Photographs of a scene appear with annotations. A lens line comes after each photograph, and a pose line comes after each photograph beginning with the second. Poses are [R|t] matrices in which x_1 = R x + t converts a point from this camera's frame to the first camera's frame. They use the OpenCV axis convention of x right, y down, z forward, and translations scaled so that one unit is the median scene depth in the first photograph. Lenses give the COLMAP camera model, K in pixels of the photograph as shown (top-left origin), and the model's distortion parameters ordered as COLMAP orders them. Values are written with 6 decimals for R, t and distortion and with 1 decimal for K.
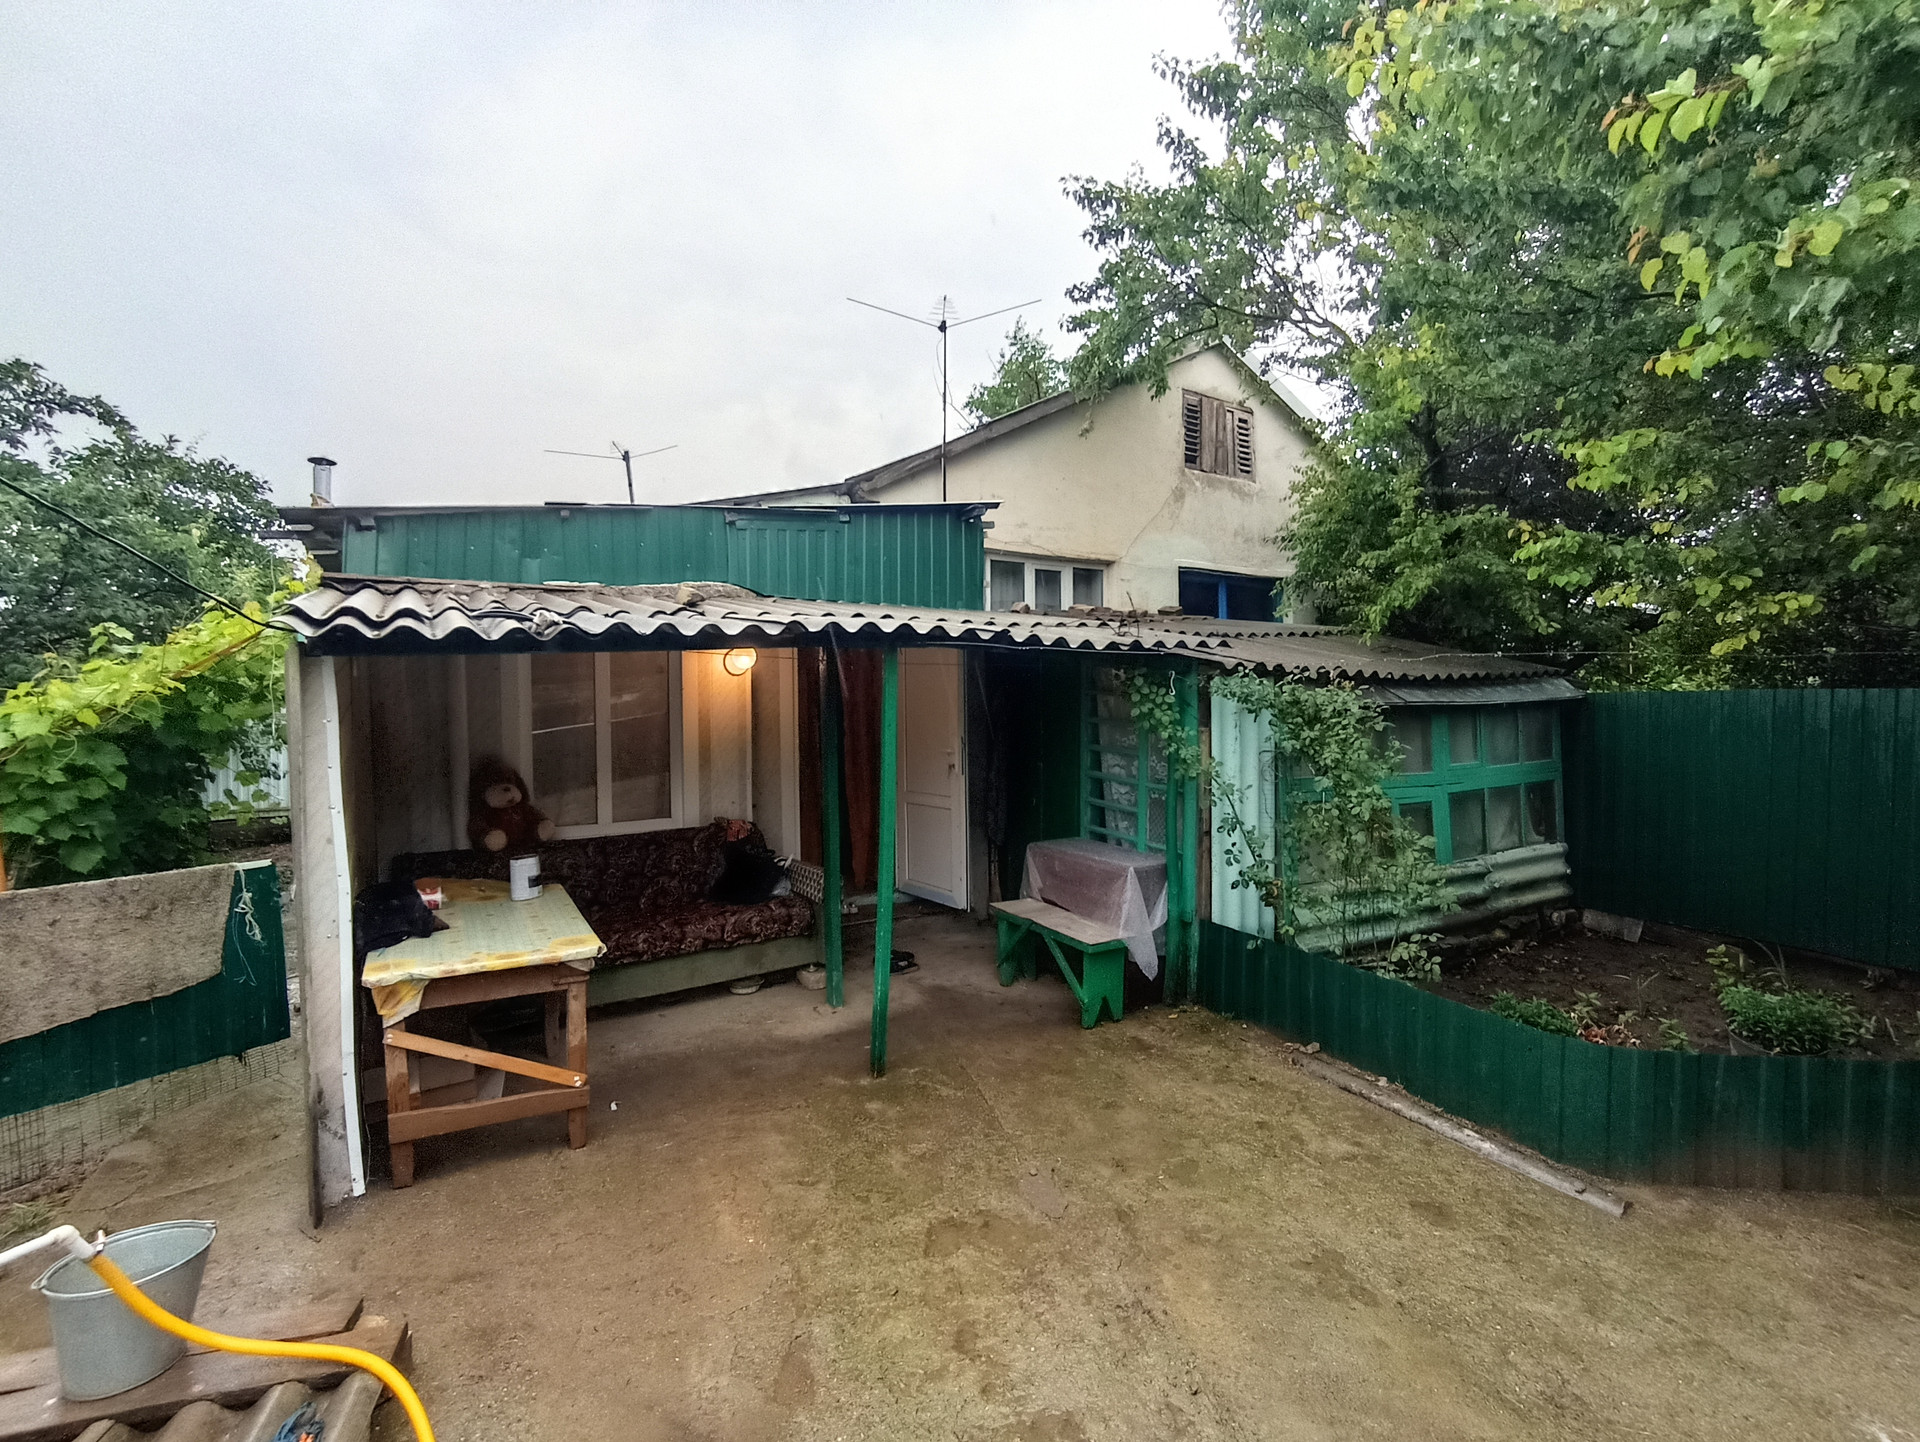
lens RADIAL K [[877.6, 0, 960.0], [0, 877.6, 721.0], [0, 0, 1]] dist [0.000439, 0.000972]
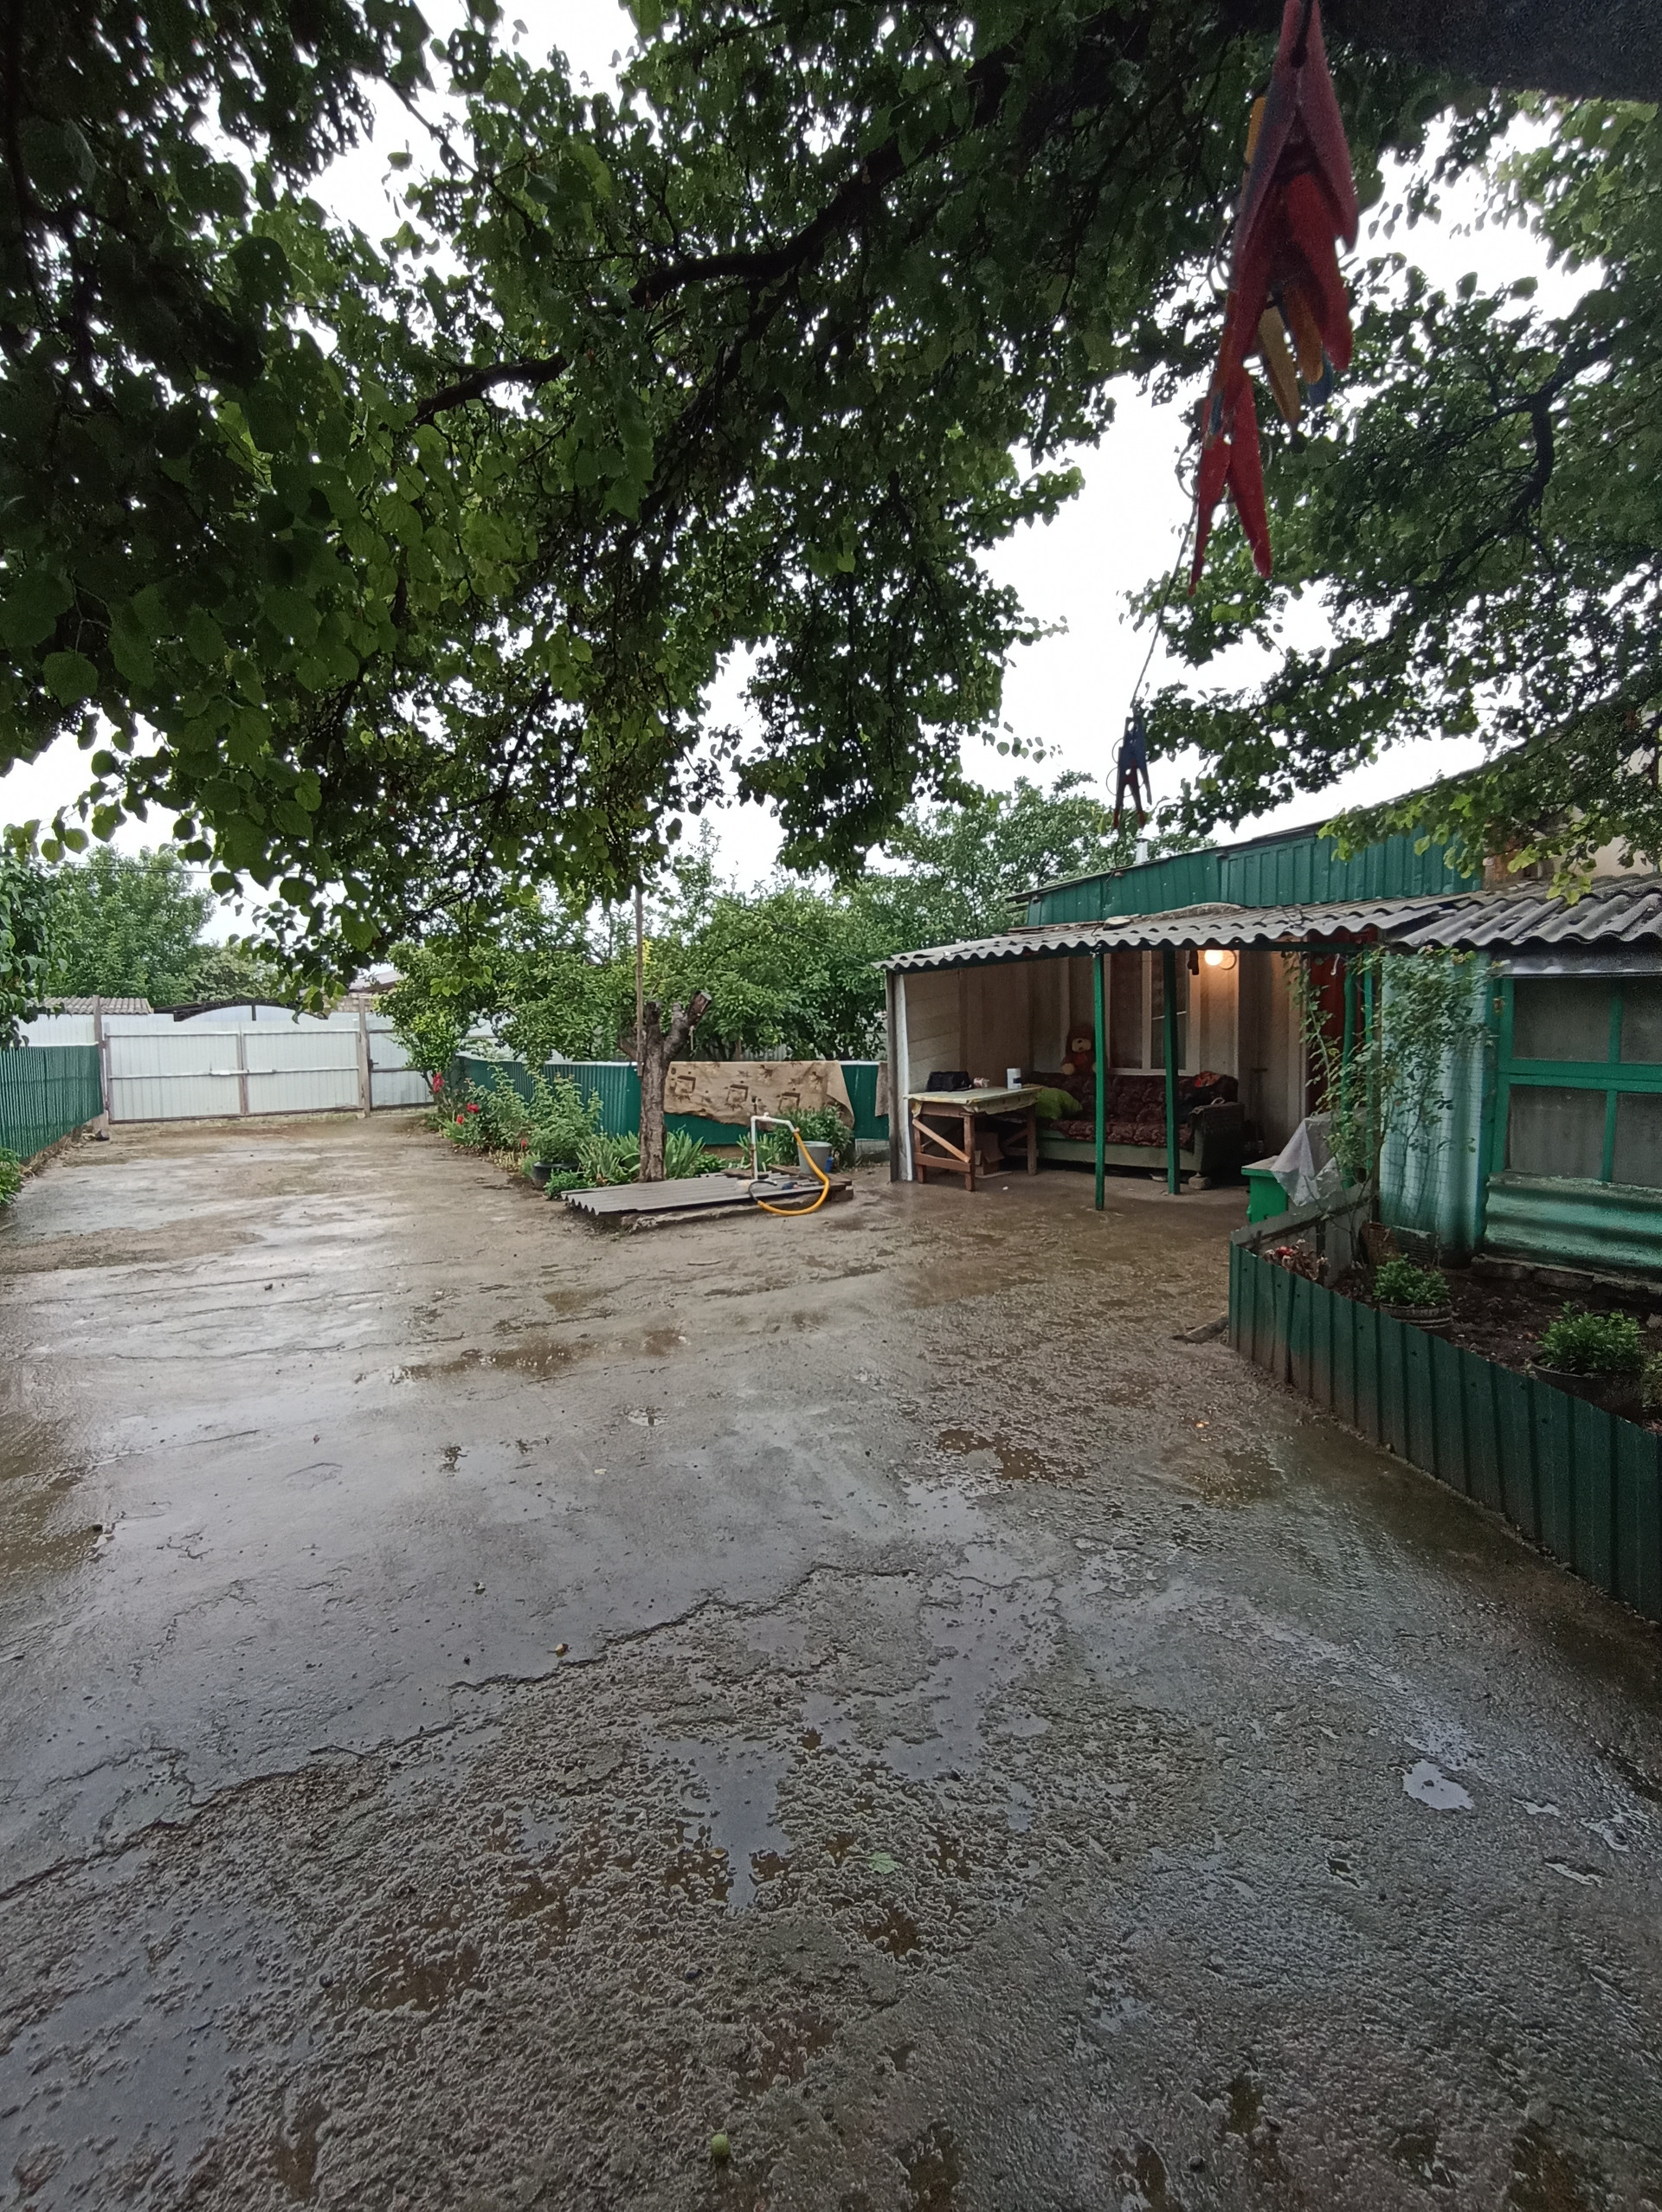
lens RADIAL K [[1011.2, 0, 855.8], [0, 1011.2, 1102.6], [0, 0, 1]] dist [0.000439, 0.000972]
pose [[0.245732, 0.087771, -0.965356, 1.978627], [-0.010811, 0.996078, 0.087812, 0.039215], [0.969278, -0.011141, 0.245717, 0.091789]]
